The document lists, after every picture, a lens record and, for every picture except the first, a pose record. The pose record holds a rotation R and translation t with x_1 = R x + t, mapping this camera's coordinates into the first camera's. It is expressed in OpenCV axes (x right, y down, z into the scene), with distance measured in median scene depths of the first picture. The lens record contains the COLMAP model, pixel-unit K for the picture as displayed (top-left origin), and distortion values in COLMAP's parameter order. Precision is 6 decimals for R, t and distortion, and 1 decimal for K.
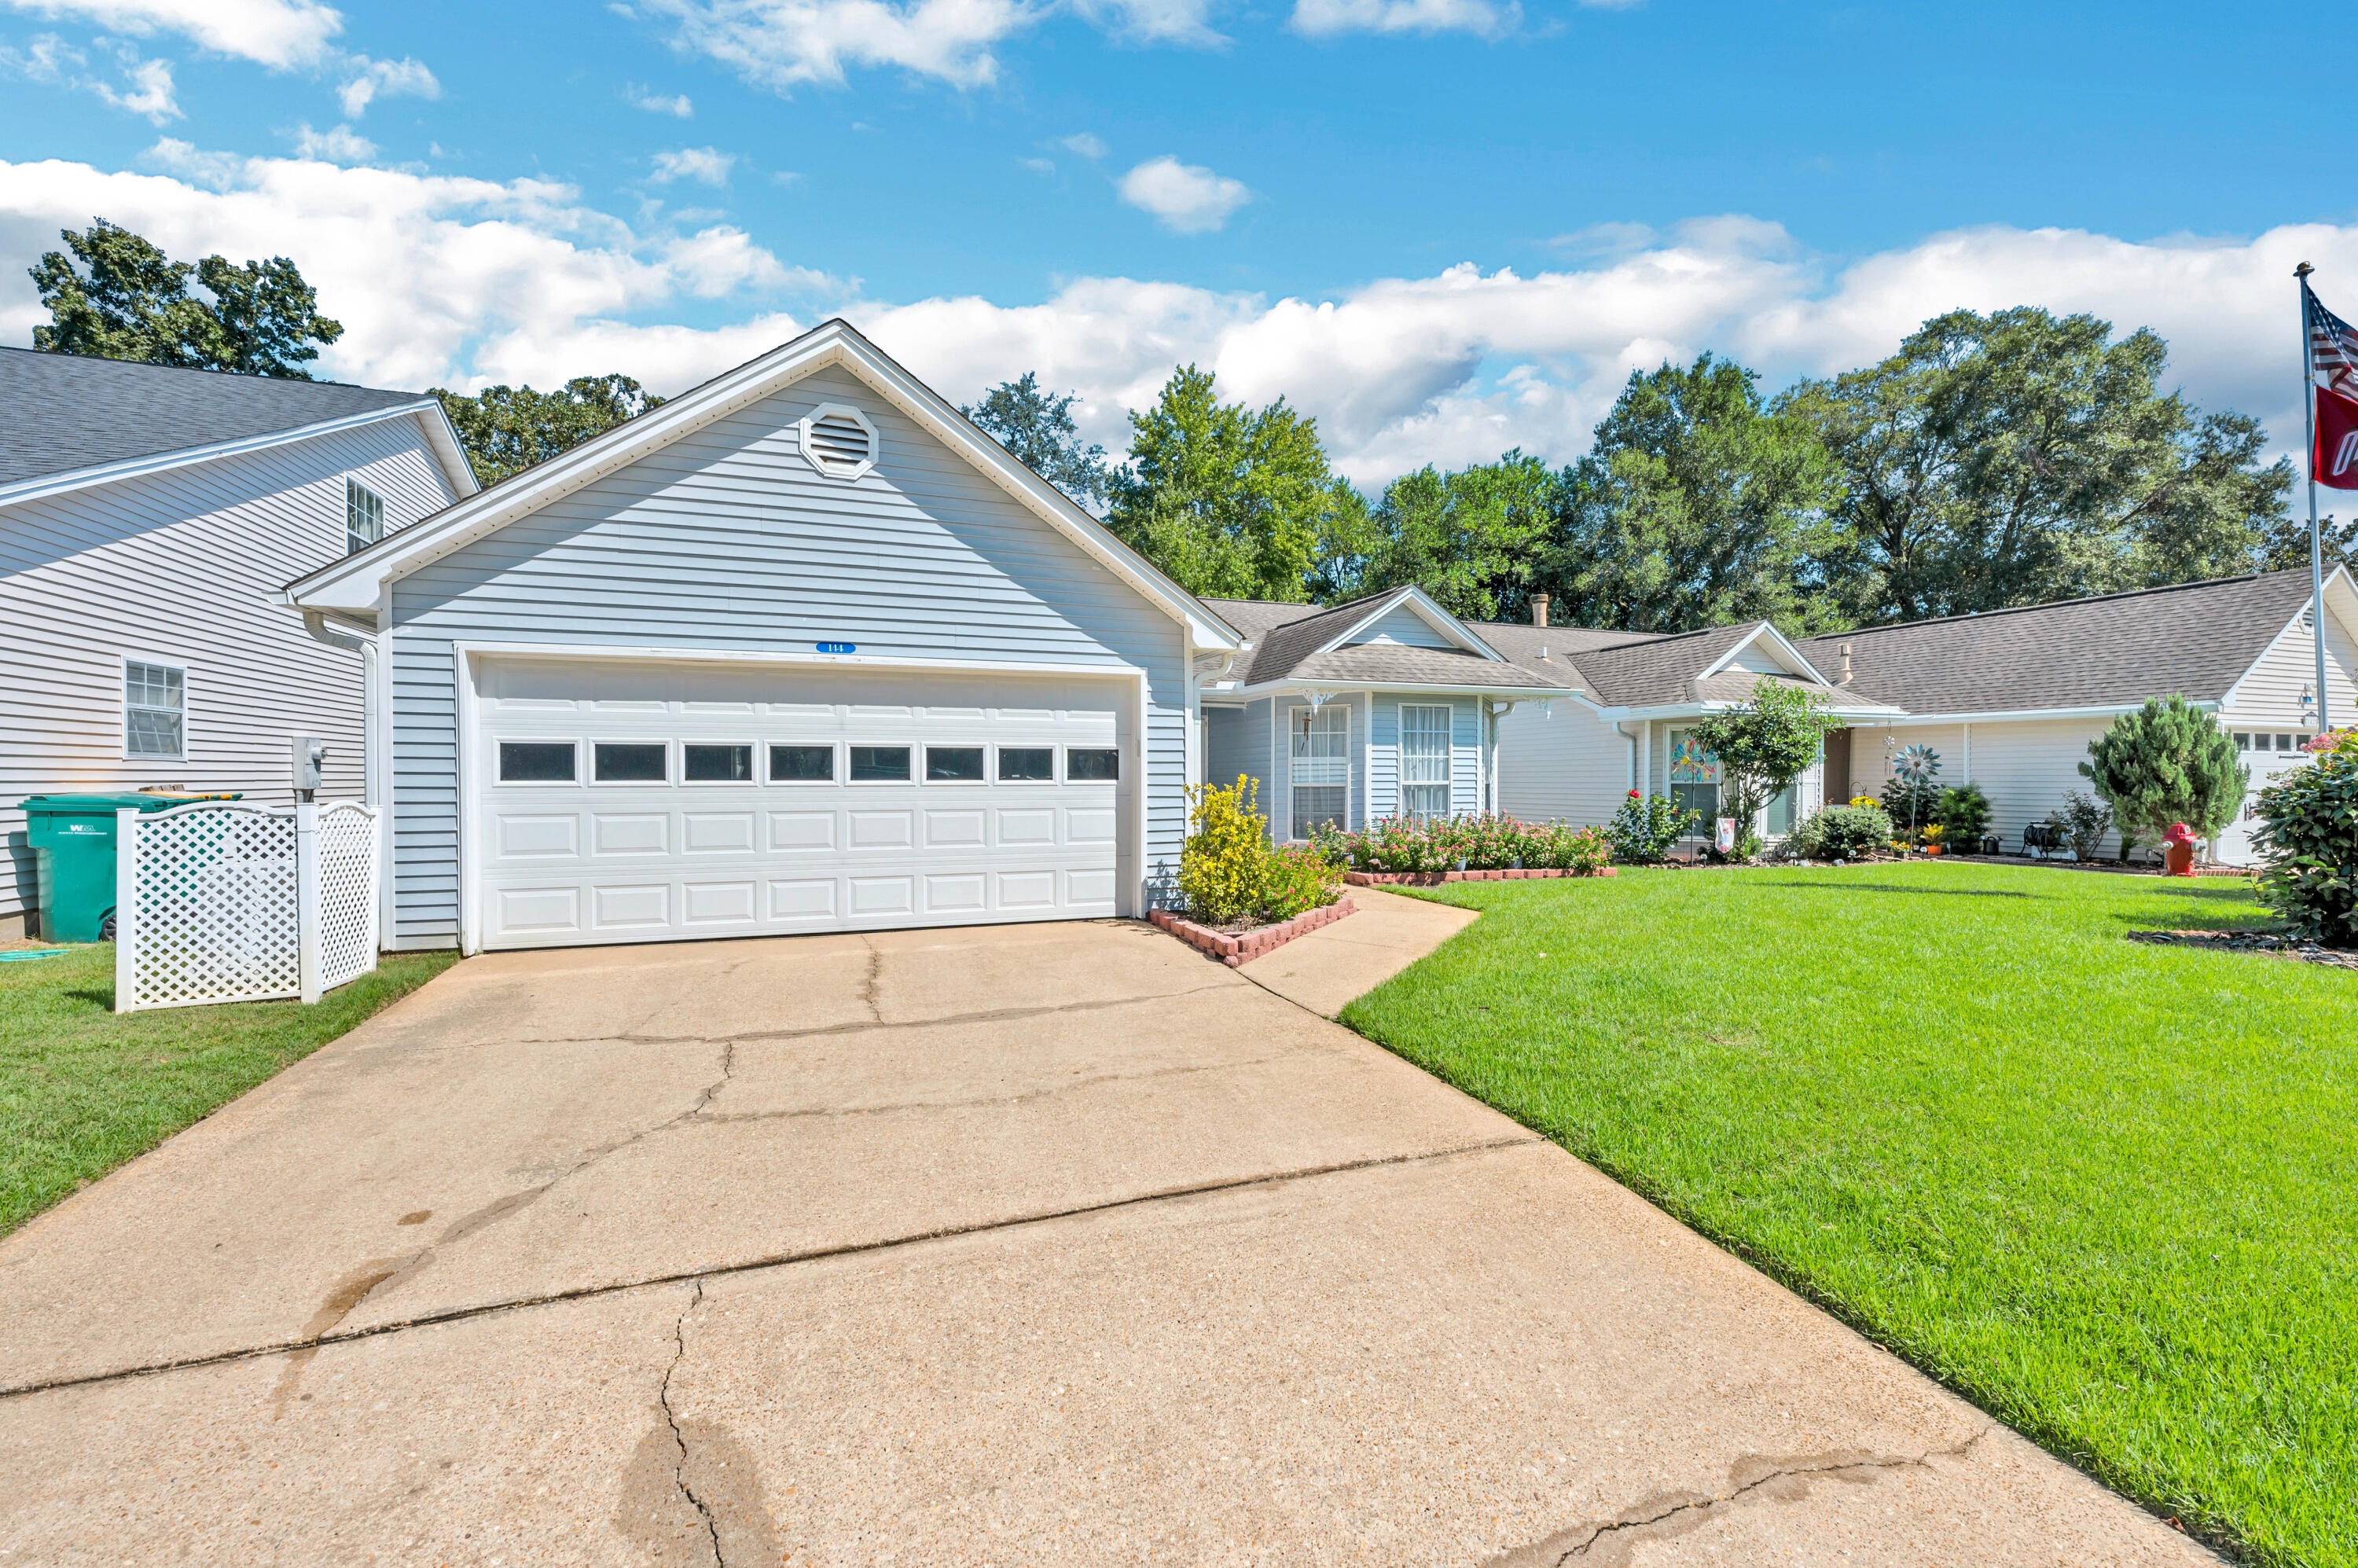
lens RADIAL K [[948.1, 0, 1185.1], [0, 948.1, 803.9], [0, 0, 1]] dist [-0.001076, 0.000520]
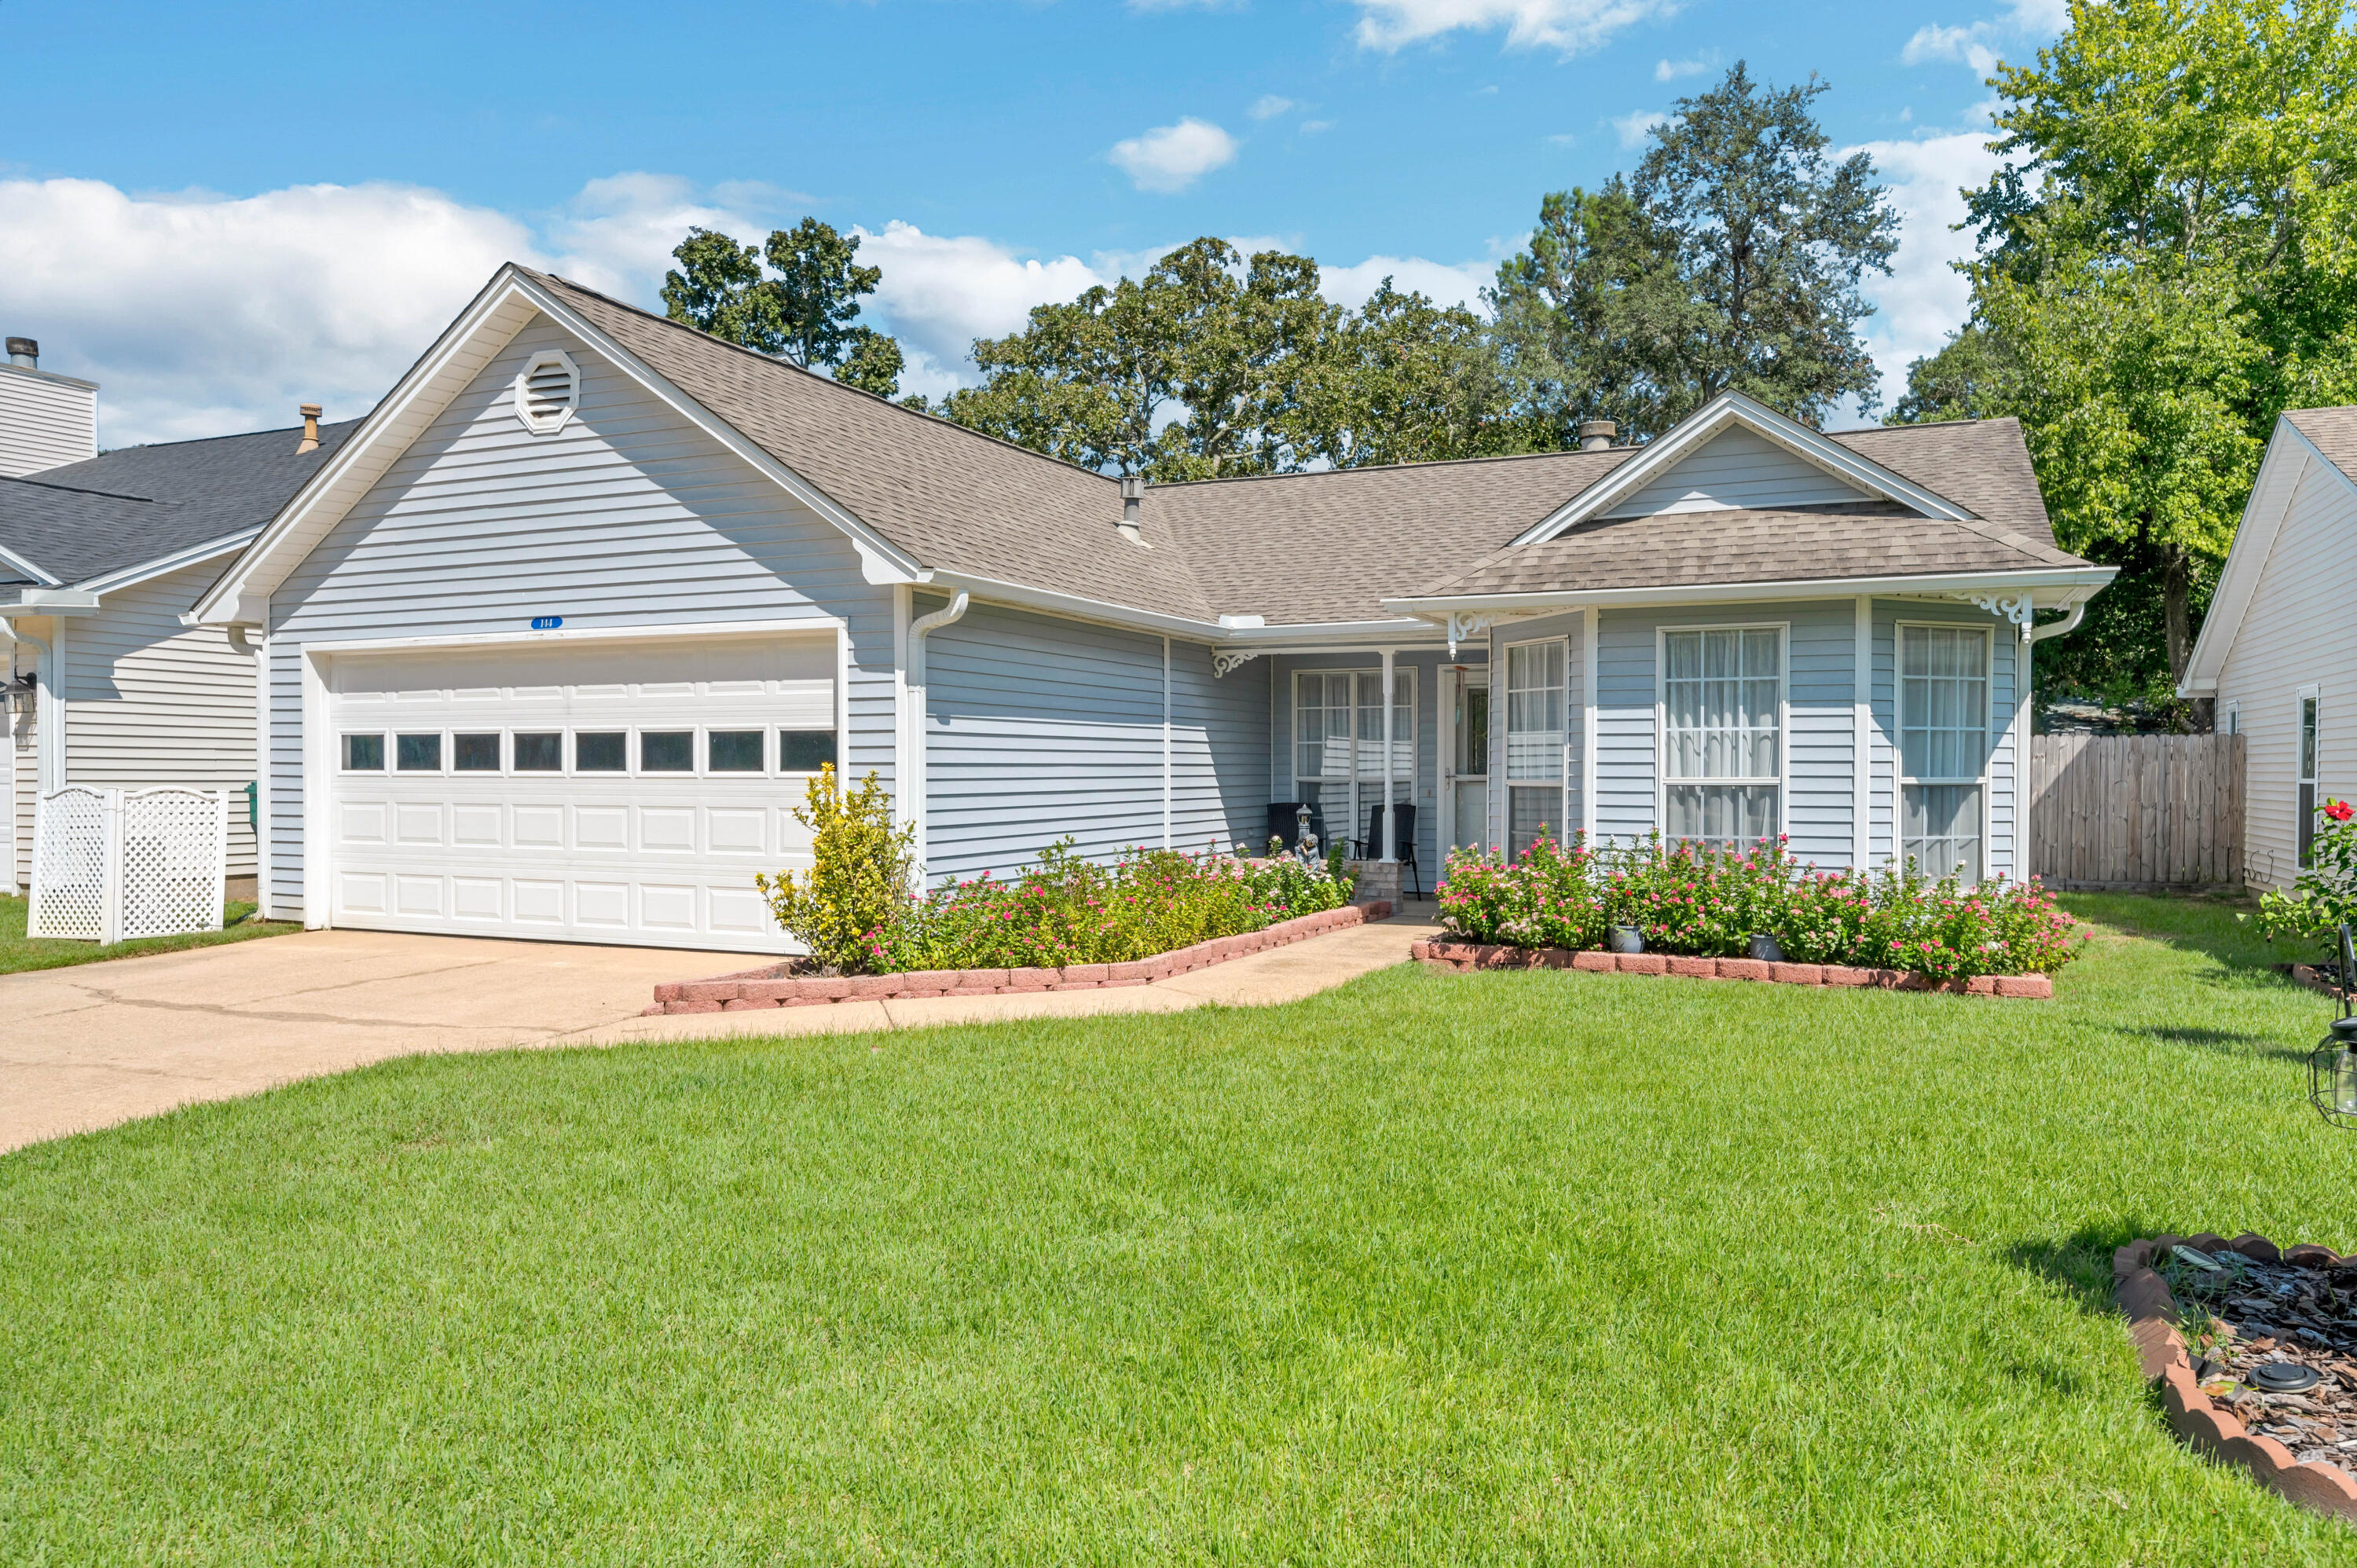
lens RADIAL K [[1583.1, 0, 1194.1], [0, 1583.1, 822.1], [0, 0, 1]] dist [0.001828, 0.000490]
pose [[0.718143, 0.024654, -0.695459, 0.654960], [-0.021953, 0.999677, 0.012770, -0.005199], [0.695549, 0.006096, 0.718452, 0.205782]]
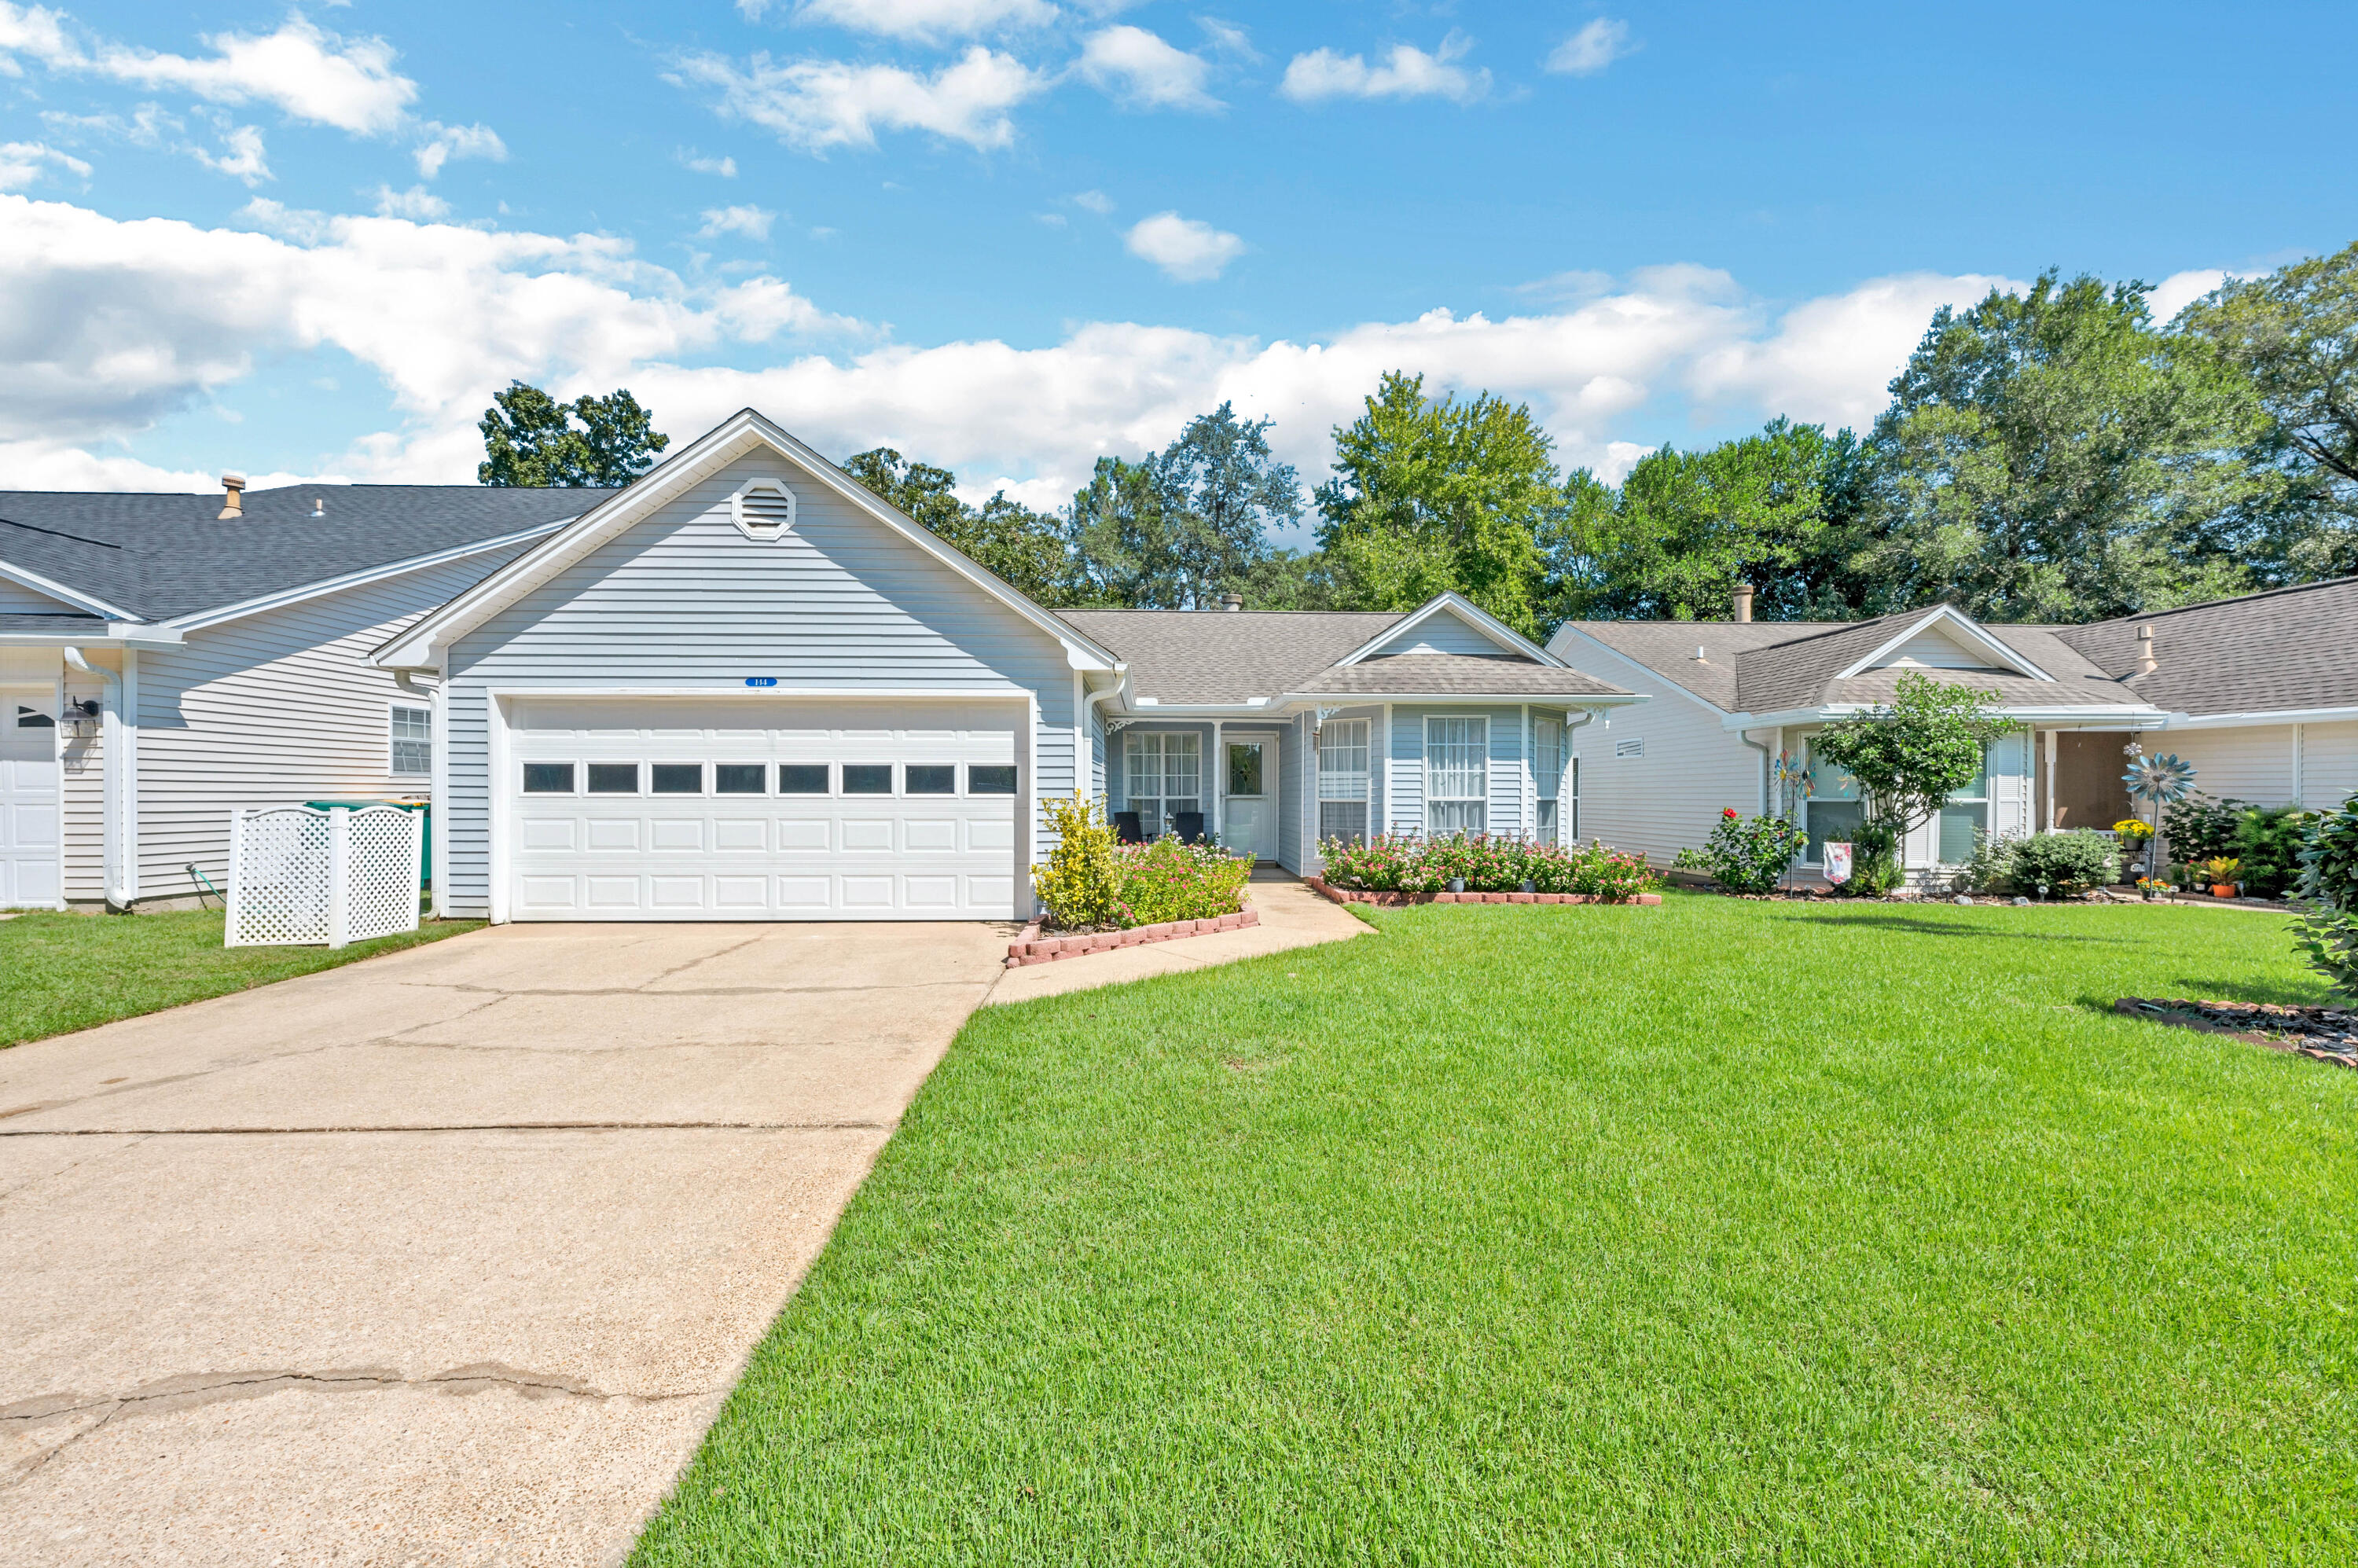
lens RADIAL K [[942.7, 0, 1191.1], [0, 942.7, 814.4], [0, 0, 1]] dist [0.000412, 0.000109]
pose [[0.950163, 0.010883, -0.311563, 0.303178], [-0.012350, 0.999920, -0.002736, -0.000946], [0.311508, 0.006447, 0.950222, 0.024678]]
